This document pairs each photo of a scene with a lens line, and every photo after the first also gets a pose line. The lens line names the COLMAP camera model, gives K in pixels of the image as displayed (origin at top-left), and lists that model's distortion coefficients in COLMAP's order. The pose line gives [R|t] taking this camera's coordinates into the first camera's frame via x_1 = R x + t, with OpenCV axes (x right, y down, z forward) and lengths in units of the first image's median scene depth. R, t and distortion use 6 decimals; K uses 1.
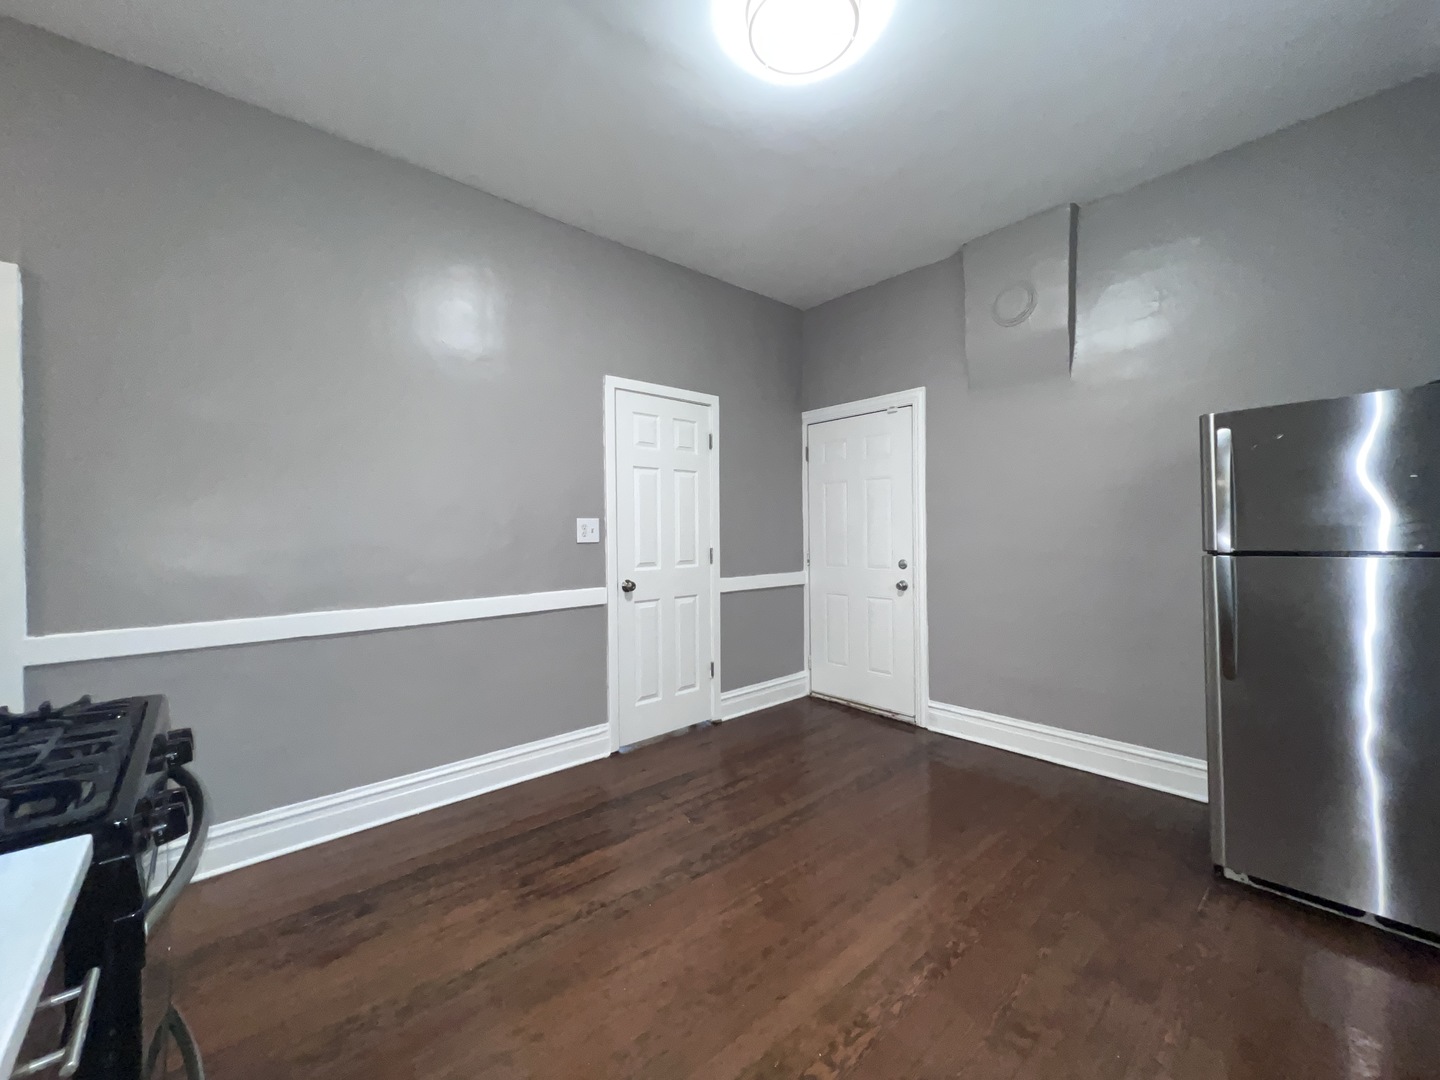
lens RADIAL K [[577.8, 0, 716.7], [0, 577.8, 538.0], [0, 0, 1]] dist [-0.000834, -0.000234]
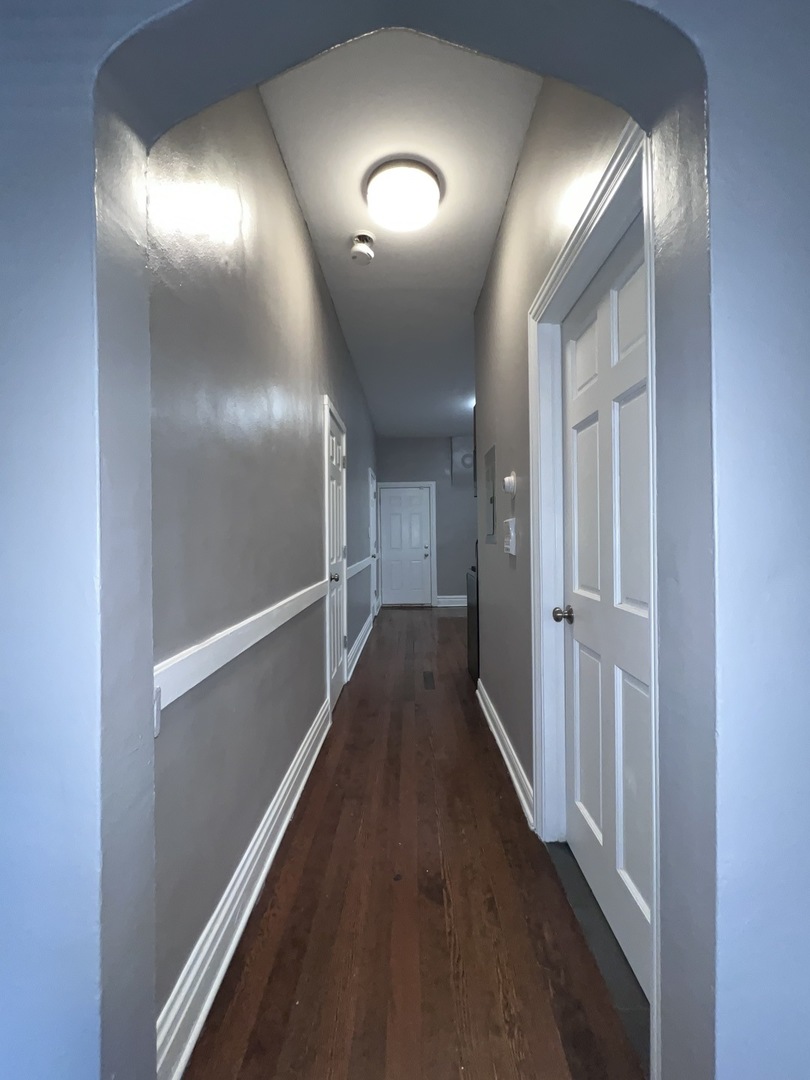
lens RADIAL K [[433.3, 0, 407.7], [0, 433.3, 541.9], [0, 0, 1]] dist [-0.000834, -0.000234]
pose [[0.670120, -0.008864, 0.742199, -1.446100], [0.016713, 0.999855, -0.003149, 0.032632], [-0.742064, 0.014514, 0.670172, -0.321739]]
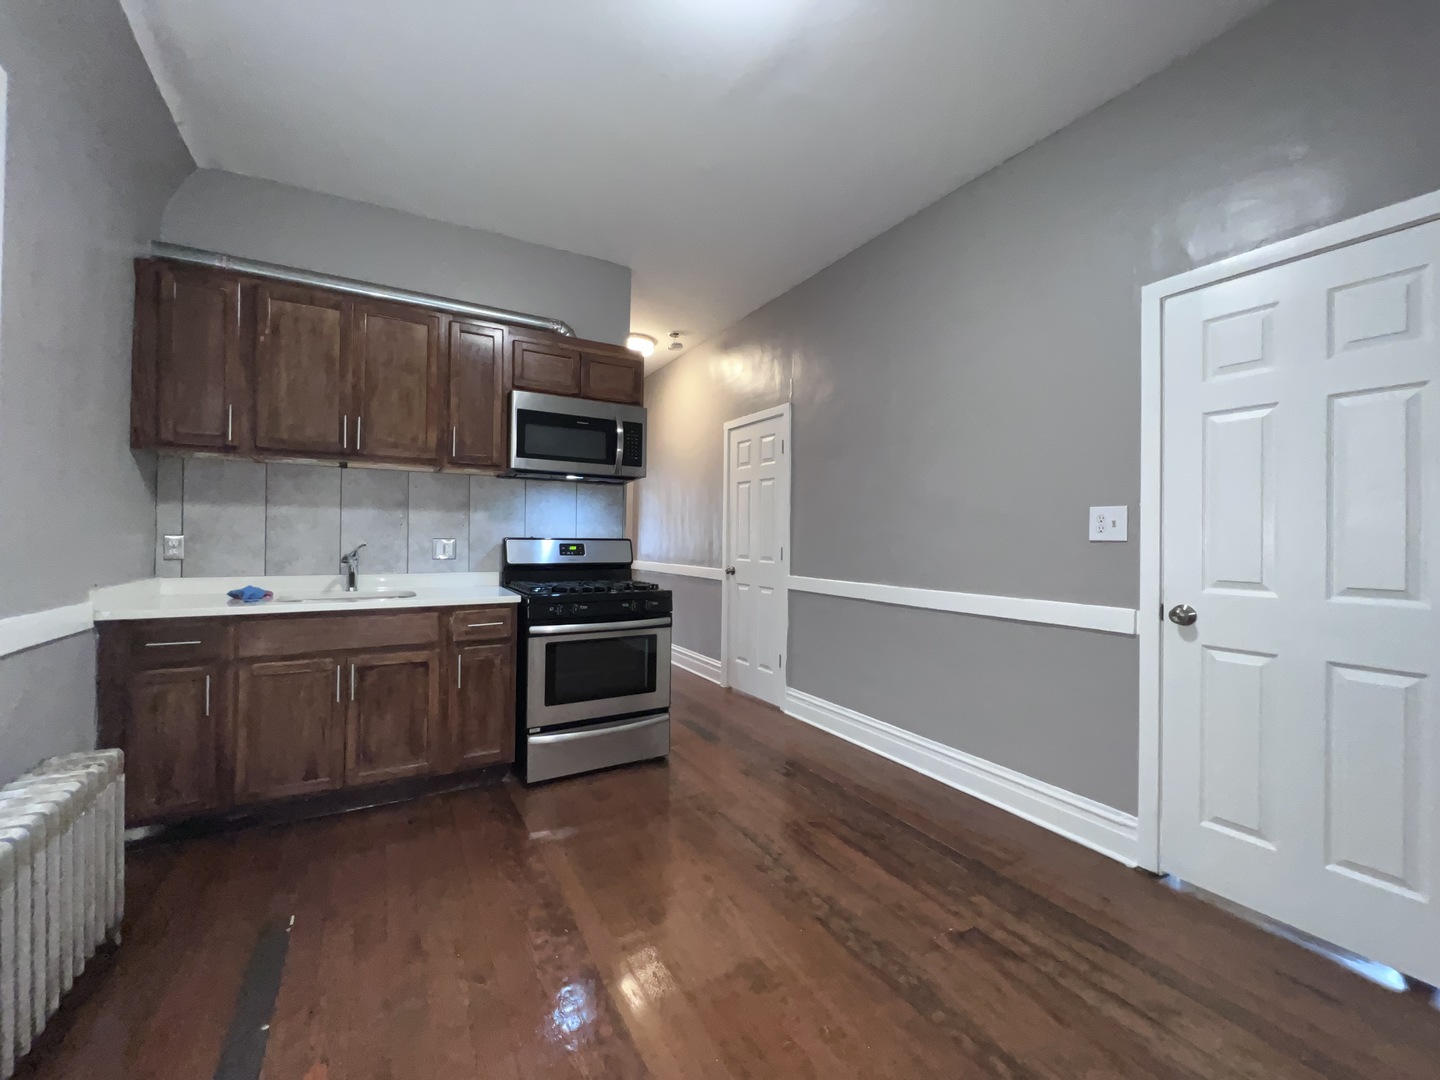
lens RADIAL K [[577.6, 0, 718.3], [0, 577.6, 535.2], [0, 0, 1]] dist [-0.004978, 0.000439]
pose [[-0.194107, 0.003455, -0.980974, 0.553904], [-0.021586, 0.999737, 0.007793, 0.005512], [0.980743, 0.022688, -0.193982, 0.667905]]
